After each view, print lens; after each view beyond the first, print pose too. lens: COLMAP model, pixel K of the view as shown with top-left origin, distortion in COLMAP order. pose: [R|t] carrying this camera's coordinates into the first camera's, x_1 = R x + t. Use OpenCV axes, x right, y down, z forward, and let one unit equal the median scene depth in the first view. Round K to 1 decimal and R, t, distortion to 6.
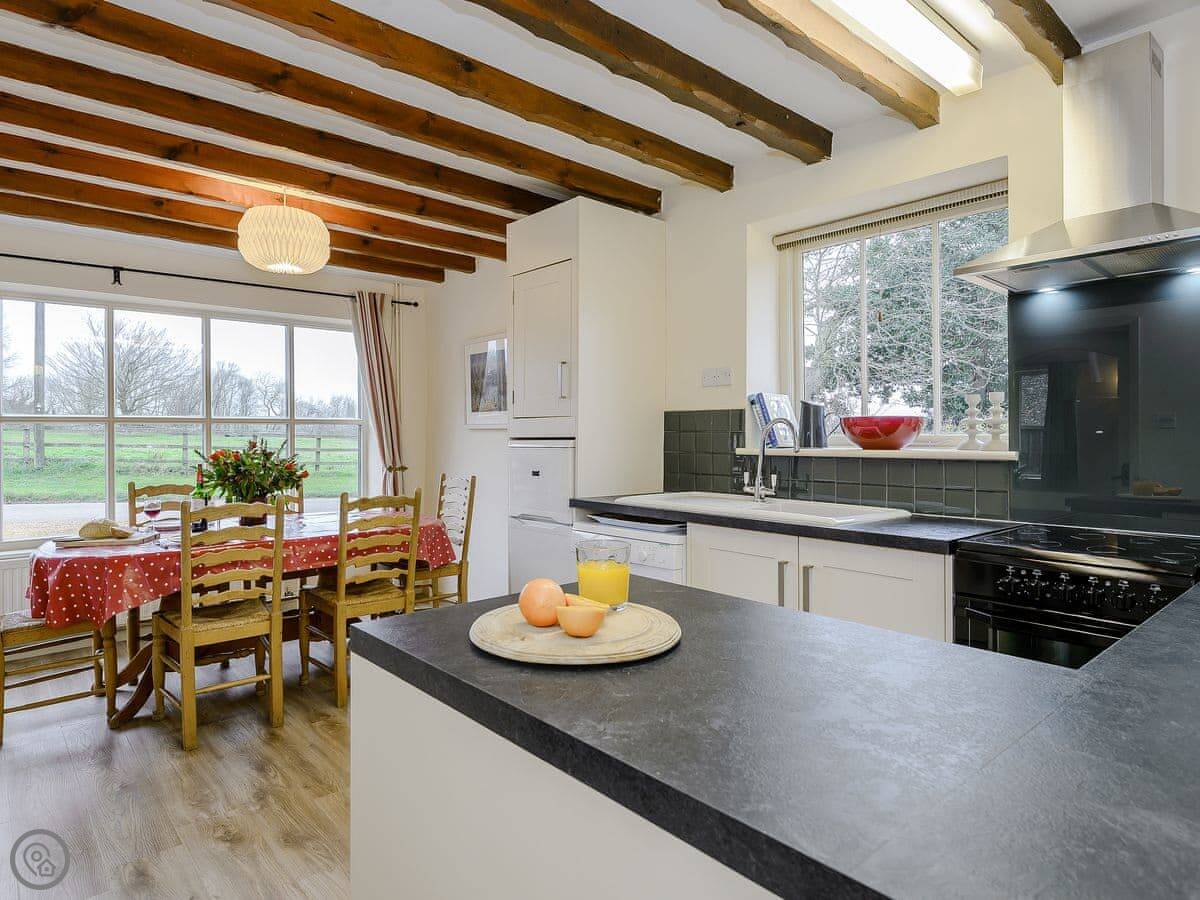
lens RADIAL K [[699.1, 0, 603.4], [0, 699.1, 441.0], [0, 0, 1]] dist [0.002118, 0.000564]
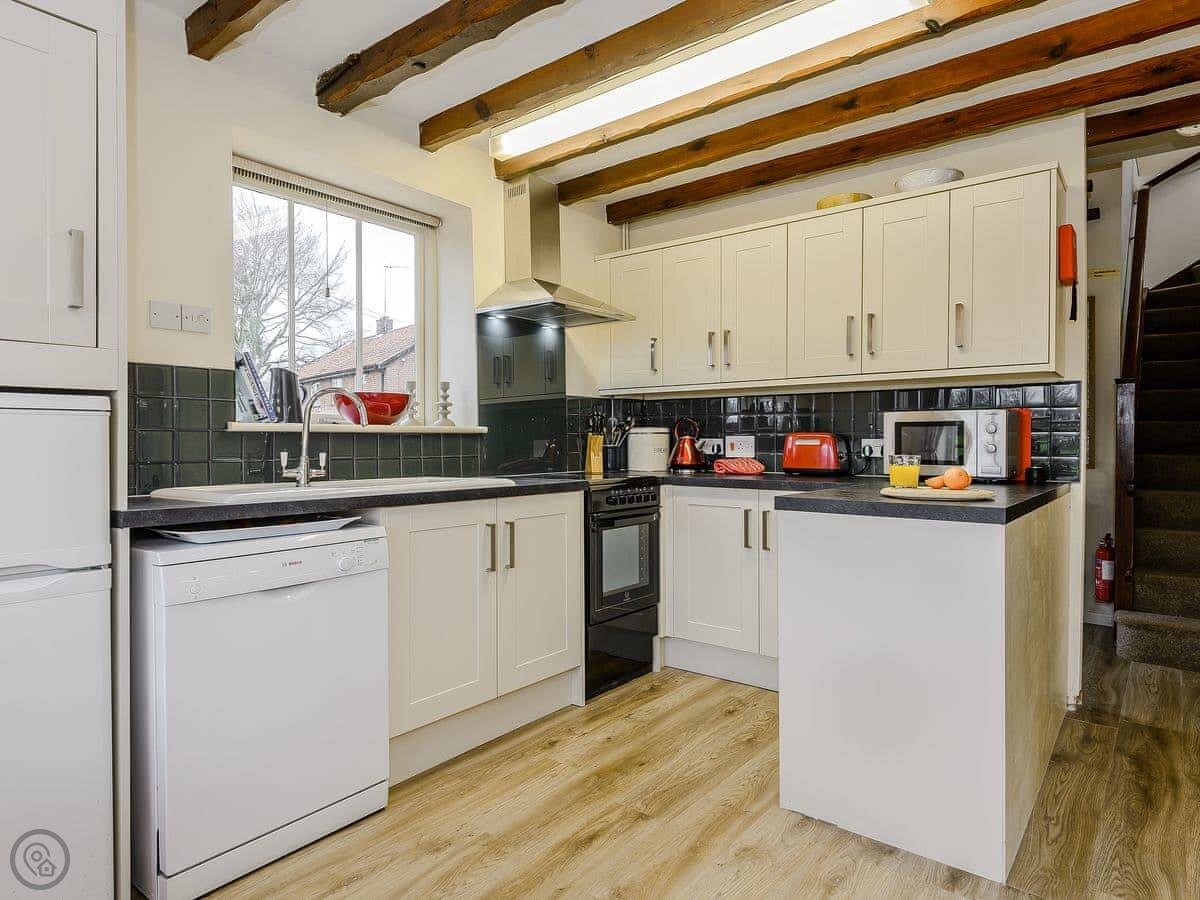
lens RADIAL K [[712.2, 0, 600.0], [0, 712.2, 450.0], [0, 0, 1]] dist [0.003853, 0.000118]
pose [[-0.175961, -0.009115, 0.984355, -0.670117], [0.004252, 0.999941, 0.010019, 0.035933], [-0.984388, 0.005949, -0.175912, 0.793189]]
